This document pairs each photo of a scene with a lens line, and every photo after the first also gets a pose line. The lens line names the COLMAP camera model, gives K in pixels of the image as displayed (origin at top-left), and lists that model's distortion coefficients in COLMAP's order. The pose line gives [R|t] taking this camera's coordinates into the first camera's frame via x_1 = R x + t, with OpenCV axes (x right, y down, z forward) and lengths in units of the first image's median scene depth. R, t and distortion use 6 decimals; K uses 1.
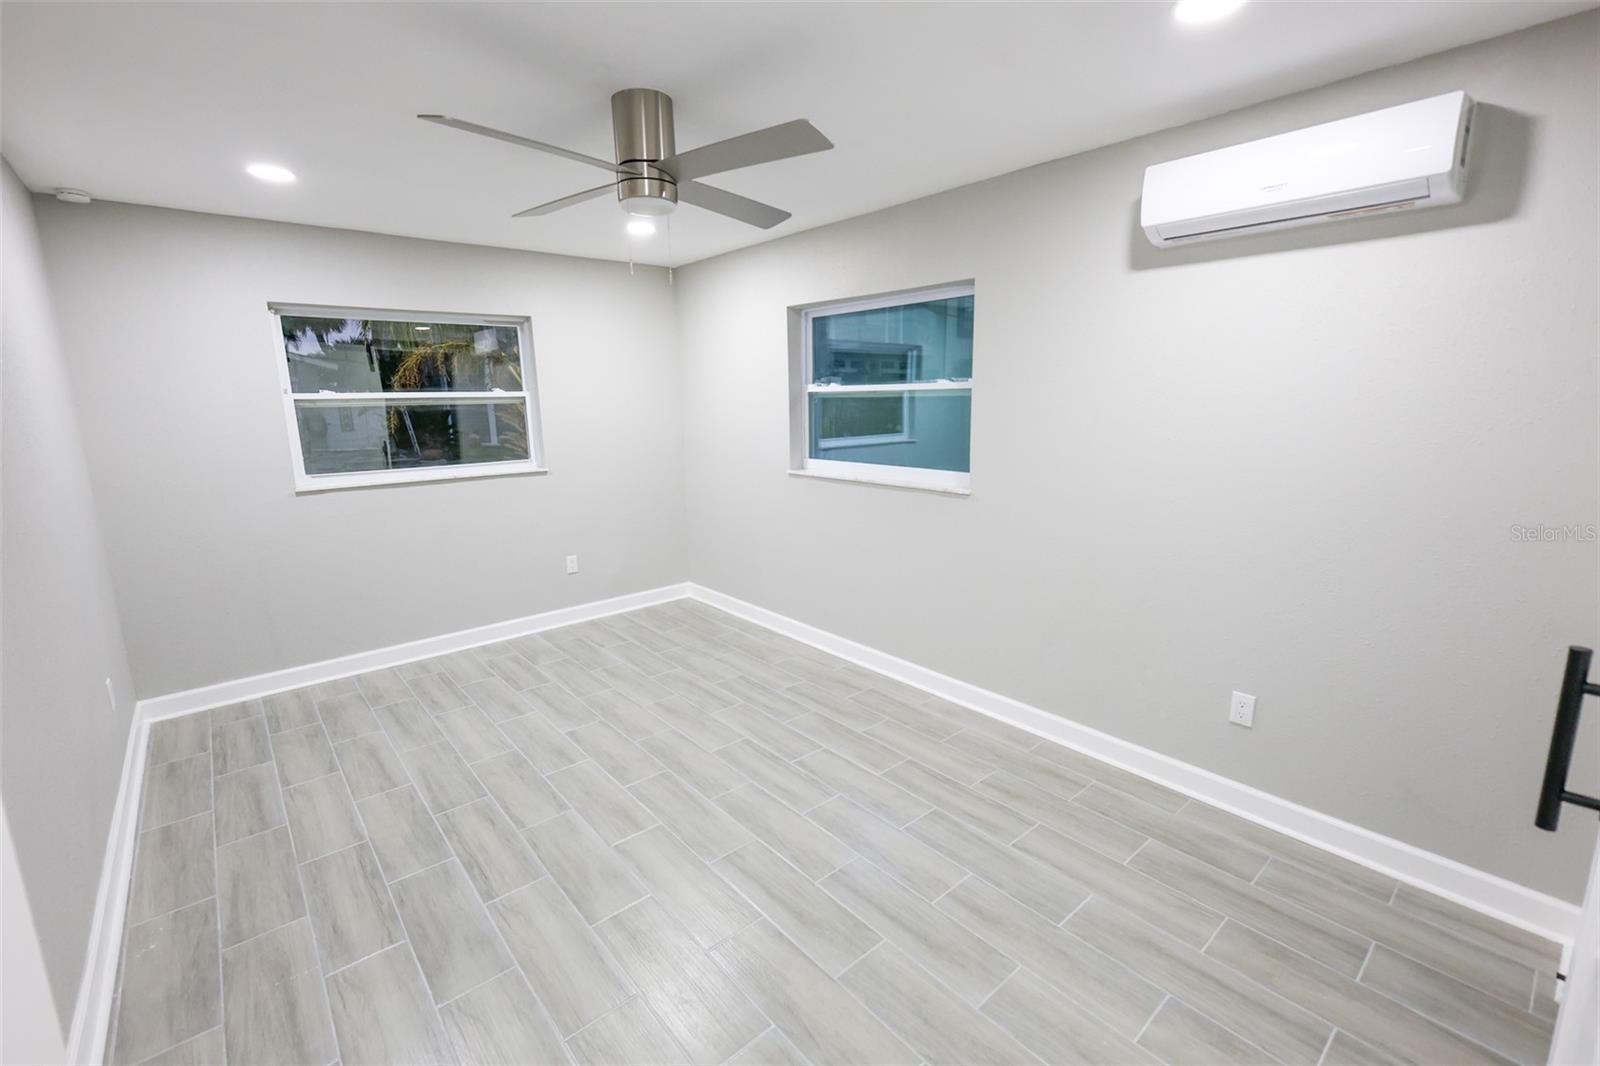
lens RADIAL K [[693.2, 0, 807.2], [0, 693.2, 534.8], [0, 0, 1]] dist [0.003004, 0.000433]
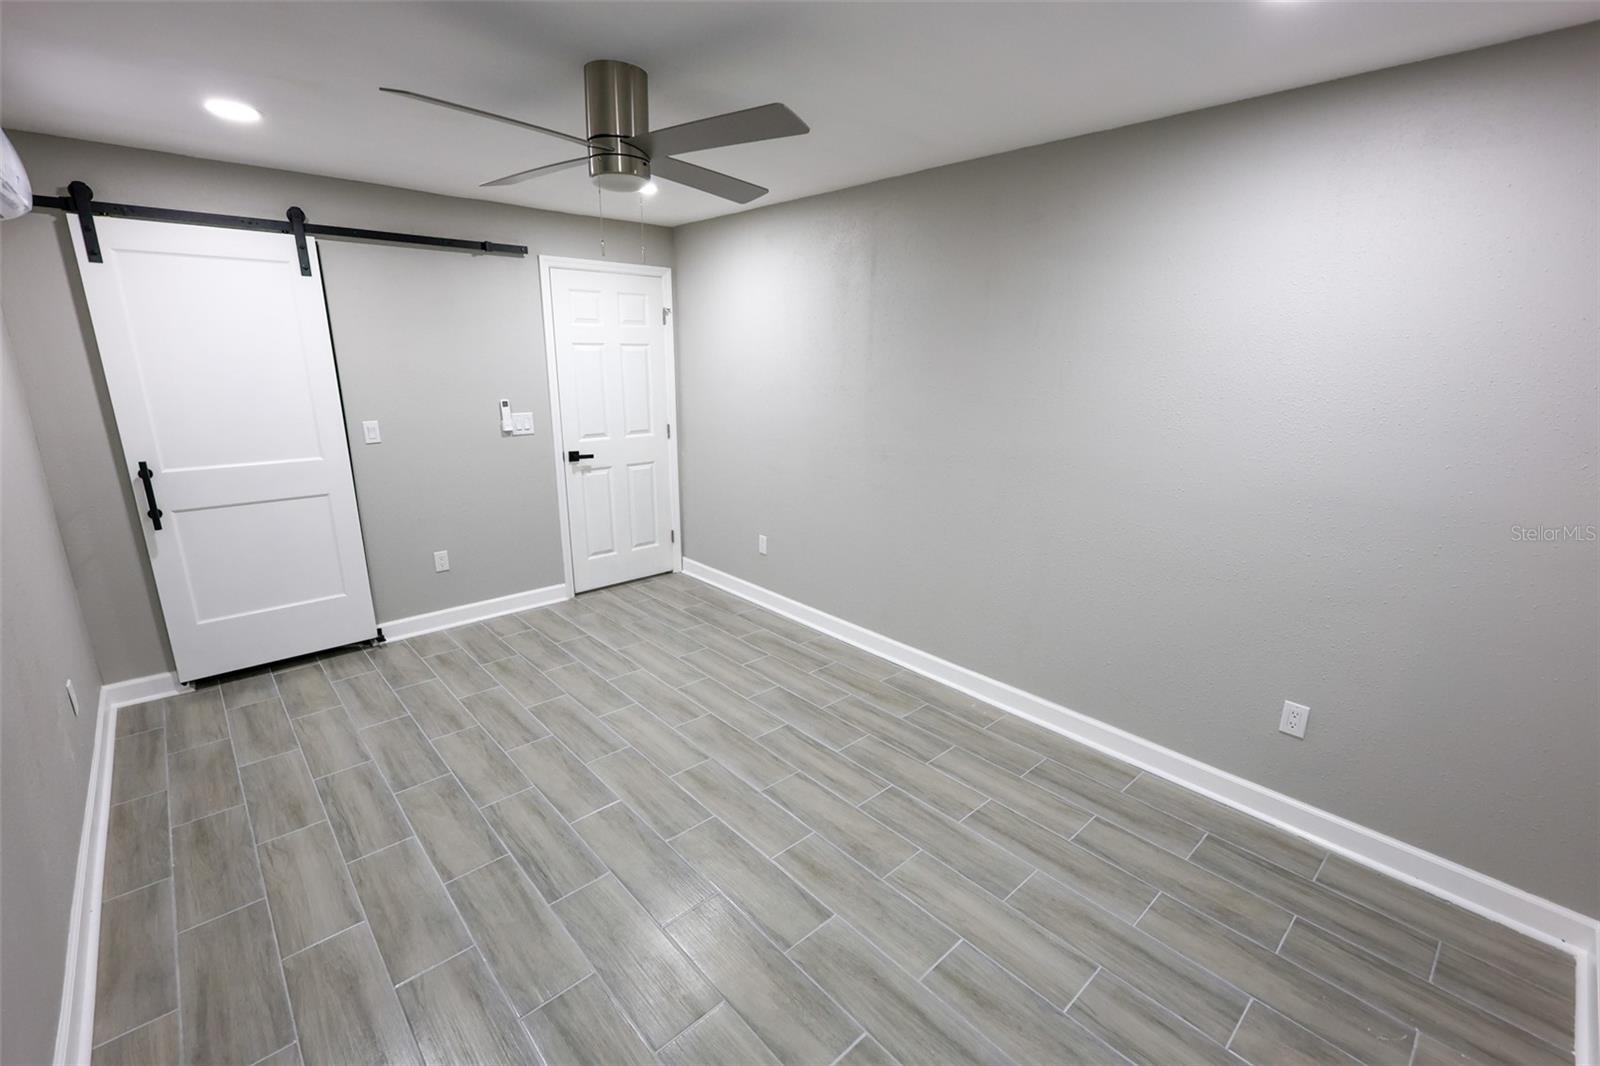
lens RADIAL K [[693.2, 0, 799.9], [0, 693.2, 528.5], [0, 0, 1]] dist [0.003004, 0.000433]
pose [[-0.999767, 0.012316, -0.017733, -0.367611], [0.003310, 0.899068, 0.437796, -0.367980], [0.021335, 0.437635, -0.898899, 1.665234]]
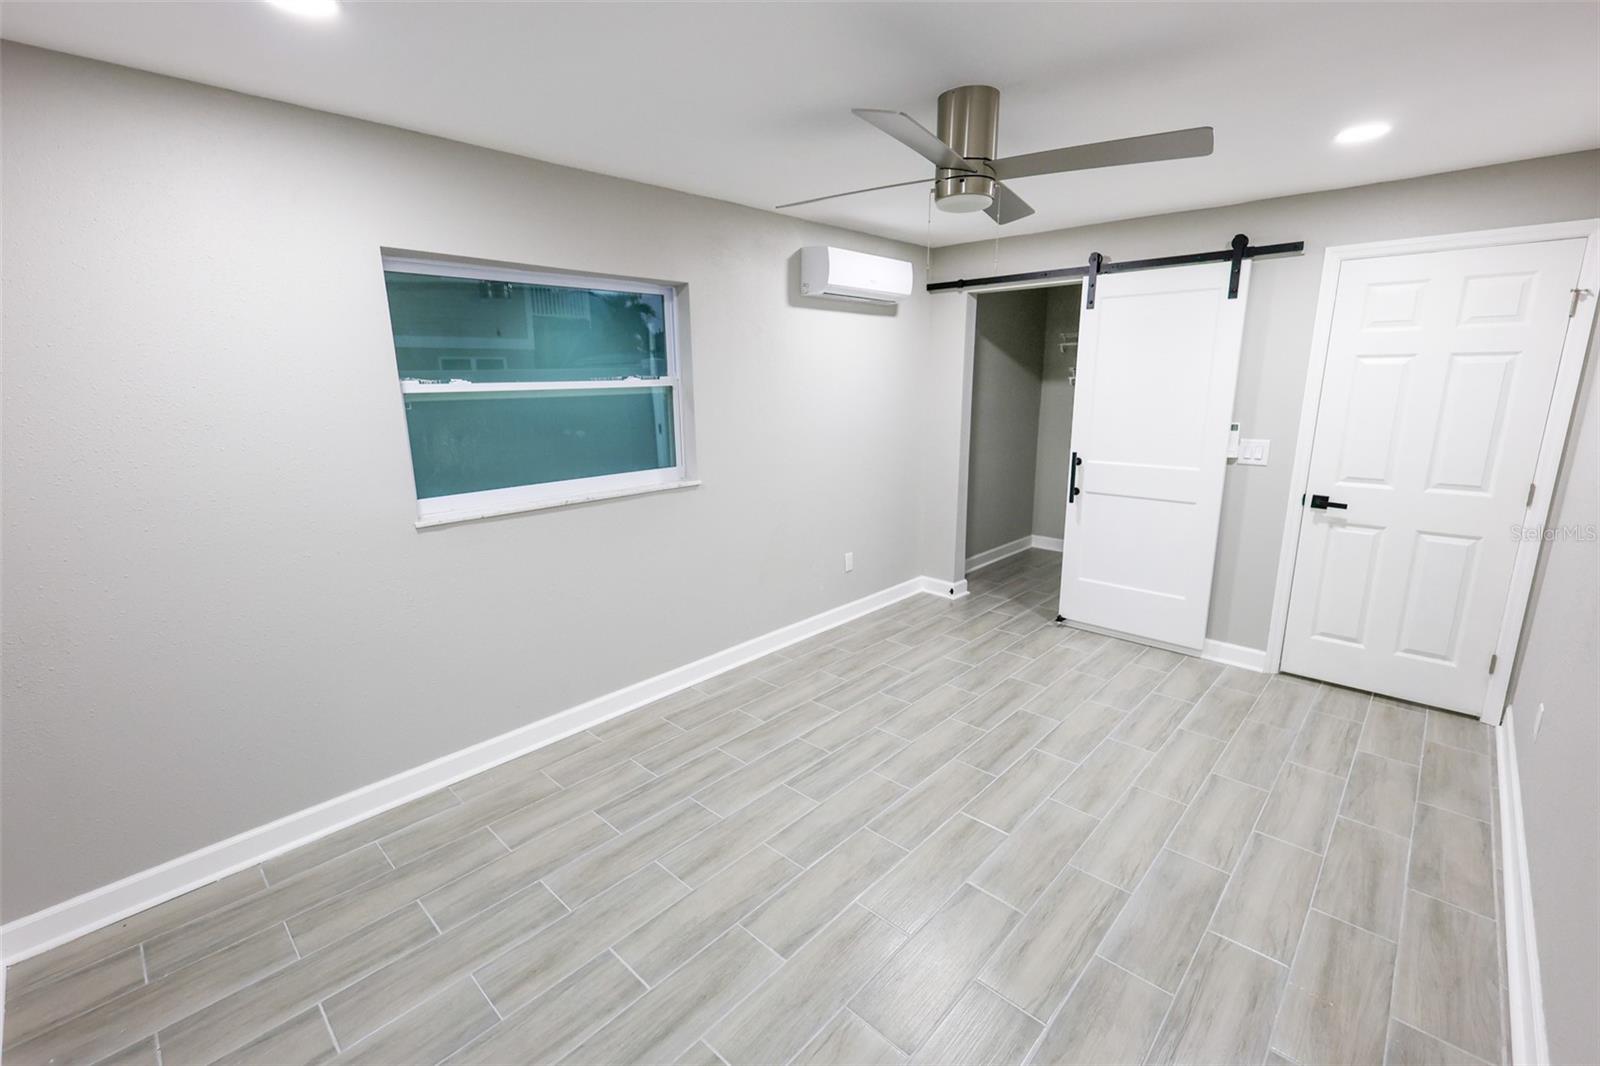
lens RADIAL K [[693.2, 0, 802.6], [0, 693.2, 526.8], [0, 0, 1]] dist [0.003004, 0.000433]
pose [[-0.102648, -0.201270, 0.974143, -1.013804], [0.210040, 0.952849, 0.219003, -0.235532], [-0.972289, 0.227089, -0.055534, 1.097605]]
